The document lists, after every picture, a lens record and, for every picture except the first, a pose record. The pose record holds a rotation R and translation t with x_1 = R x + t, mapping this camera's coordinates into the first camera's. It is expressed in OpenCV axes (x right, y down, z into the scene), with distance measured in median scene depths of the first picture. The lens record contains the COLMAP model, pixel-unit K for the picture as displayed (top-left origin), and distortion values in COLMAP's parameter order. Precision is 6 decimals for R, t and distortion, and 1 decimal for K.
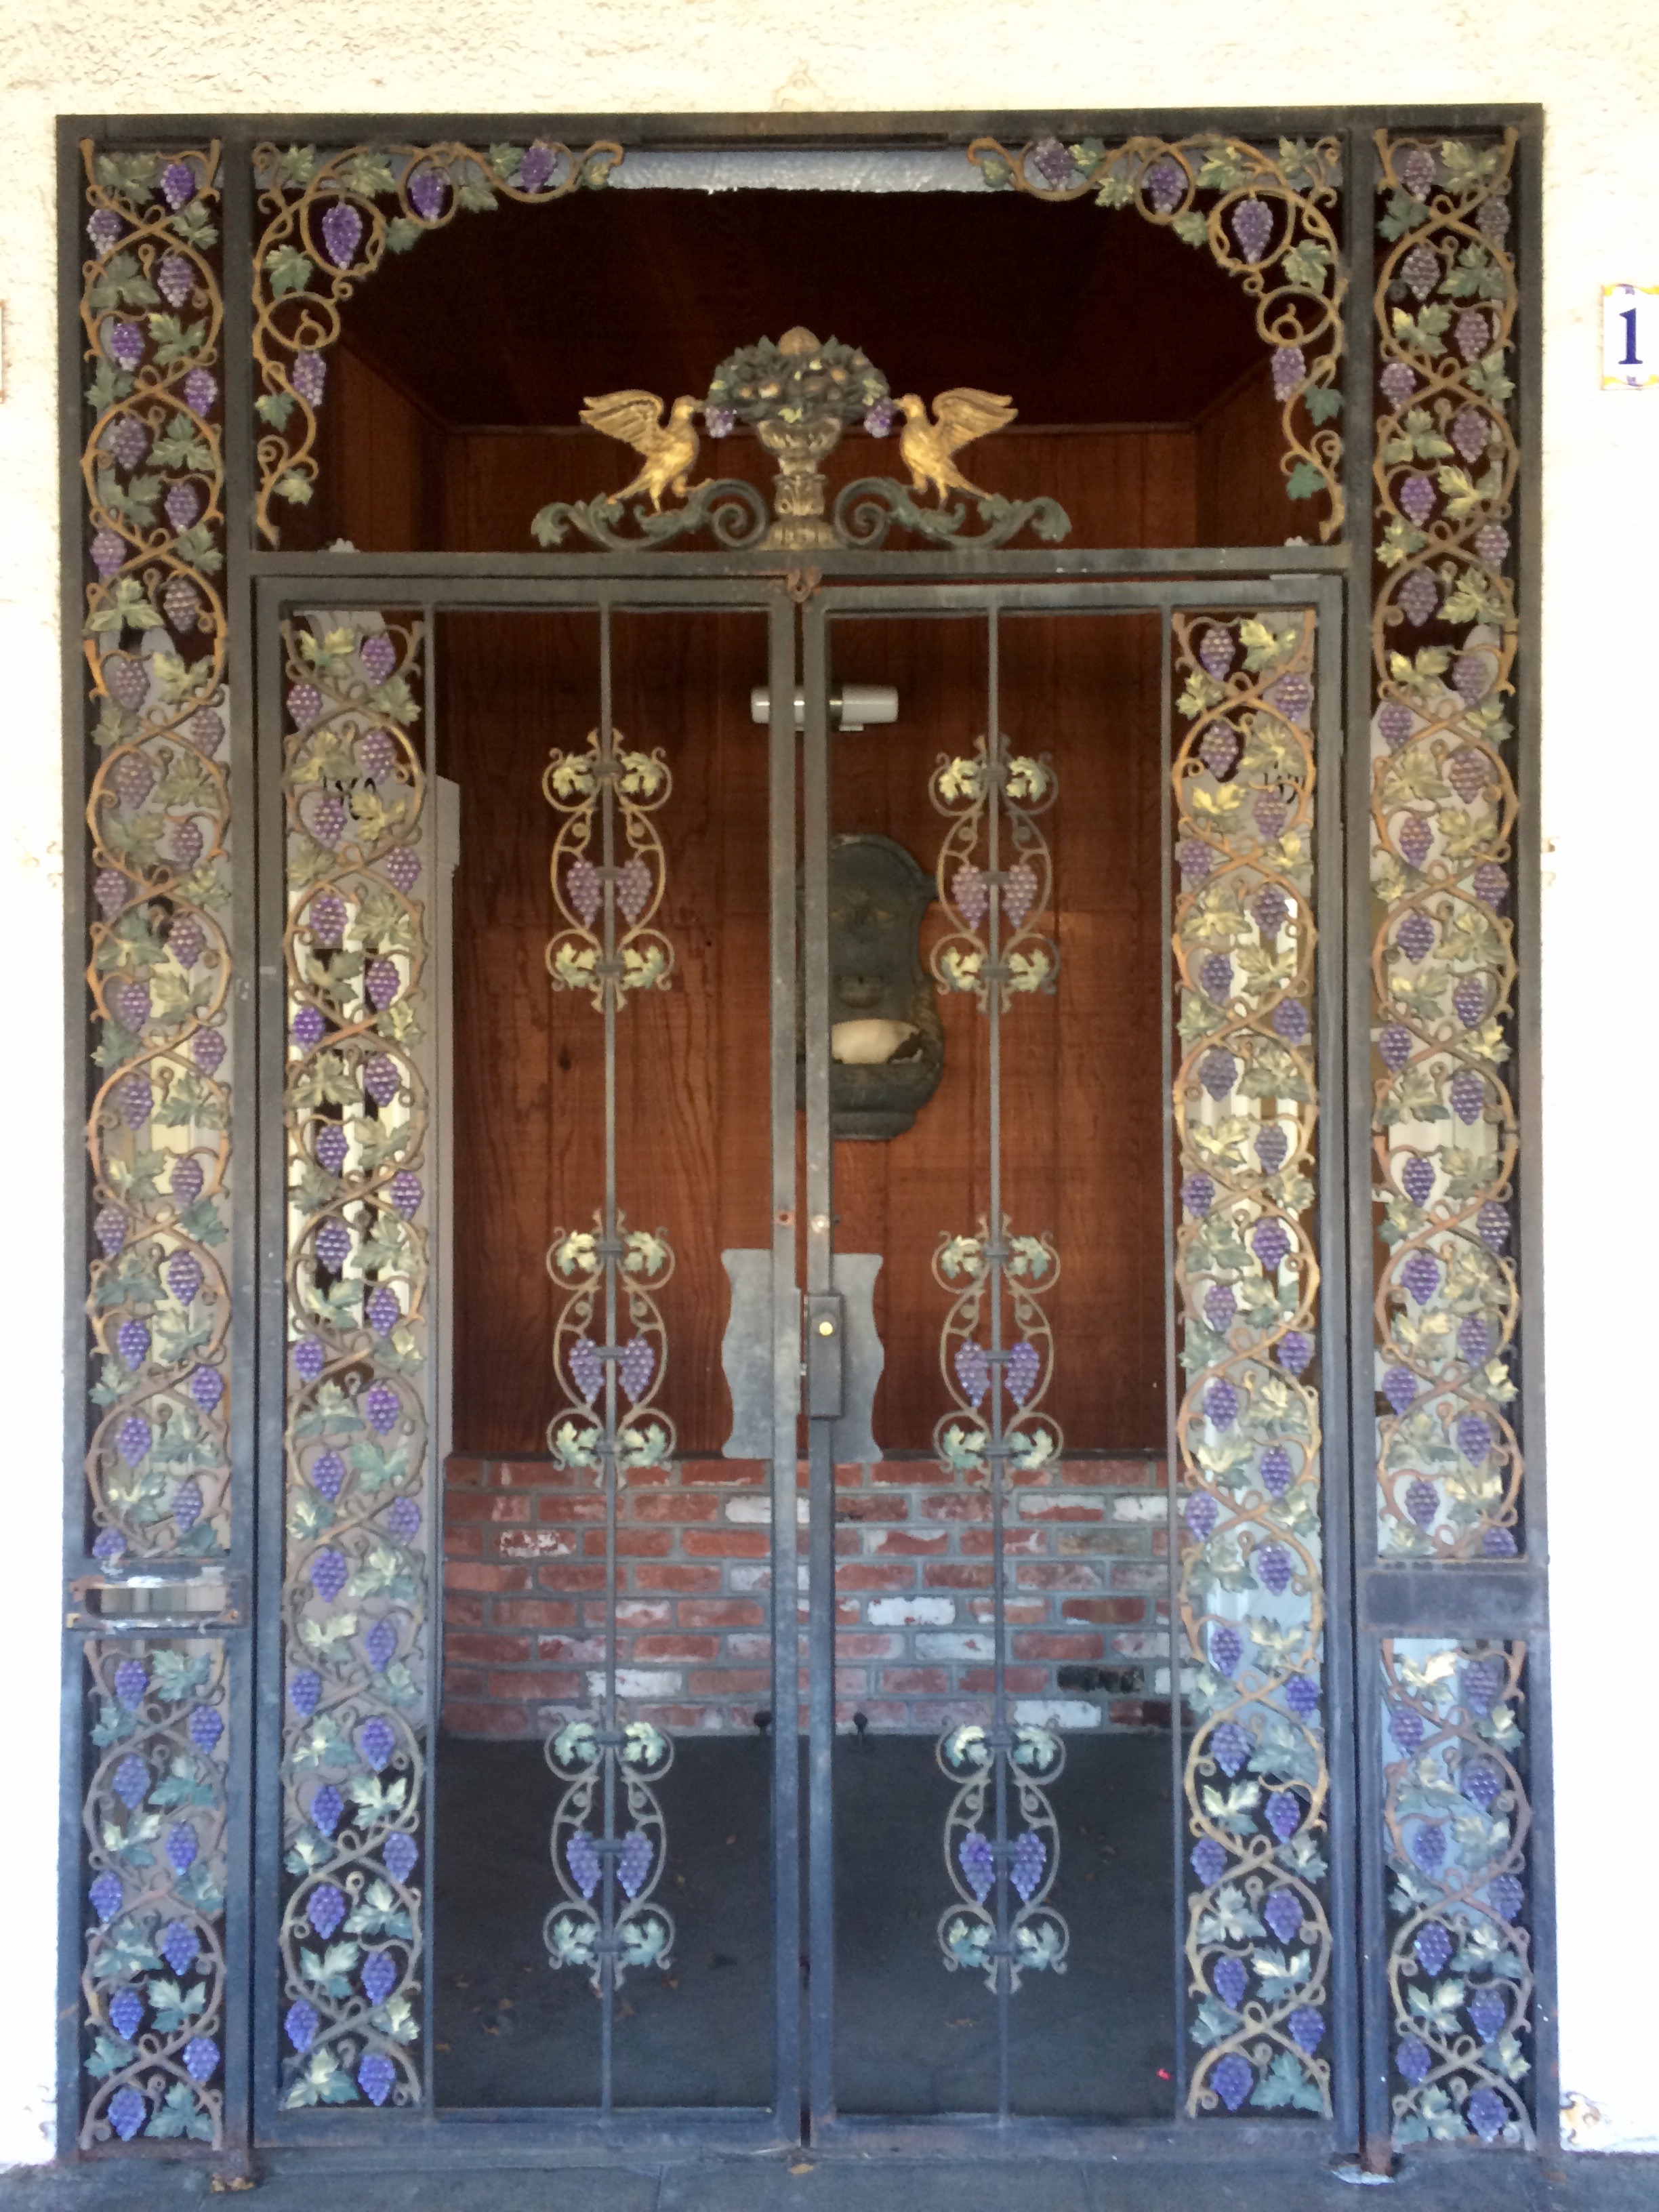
lens RADIAL K [[1900.1, 0, 835.8], [0, 1900.1, 1087.0], [0, 0, 1]] dist [0.049494, -0.045531]
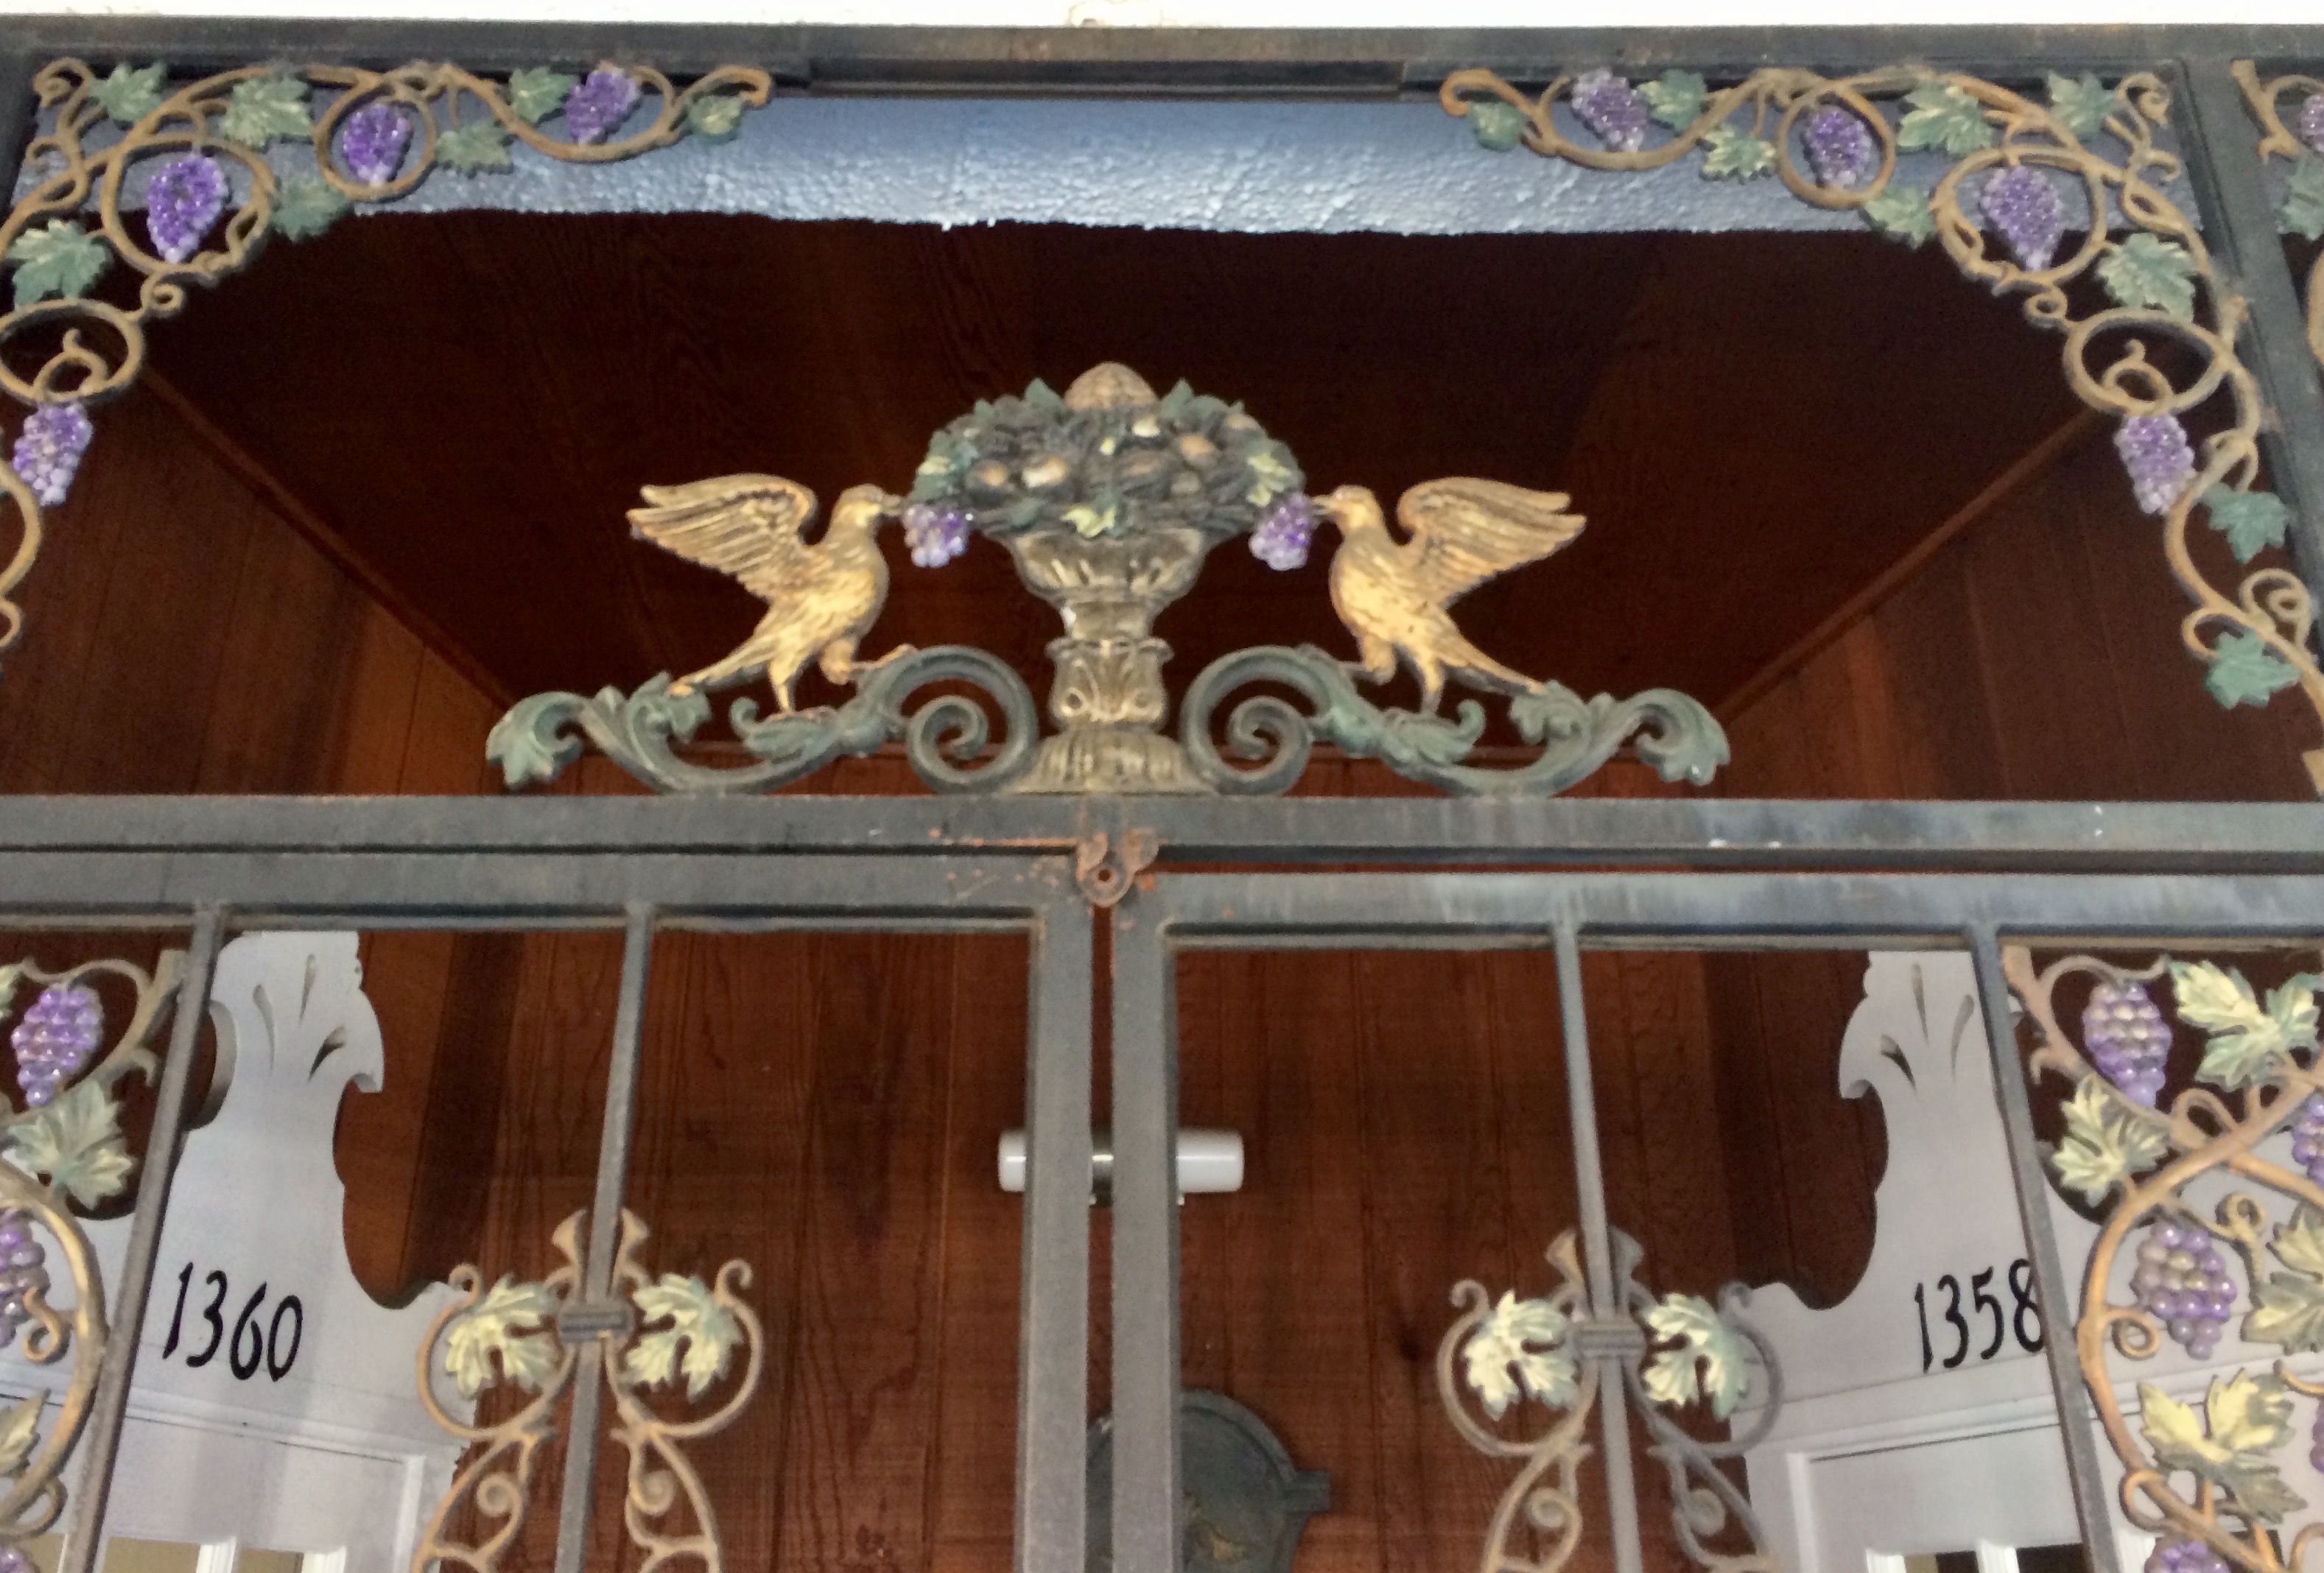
lens RADIAL K [[1879.8, 0, 1144.6], [0, 1879.8, 763.1], [0, 0, 1]] dist [0.082606, -0.039086]
pose [[0.999639, 0.013085, 0.023462, -0.020567], [-0.002647, 0.917082, -0.398690, -0.118041], [-0.026734, 0.398484, 0.916786, 0.605956]]
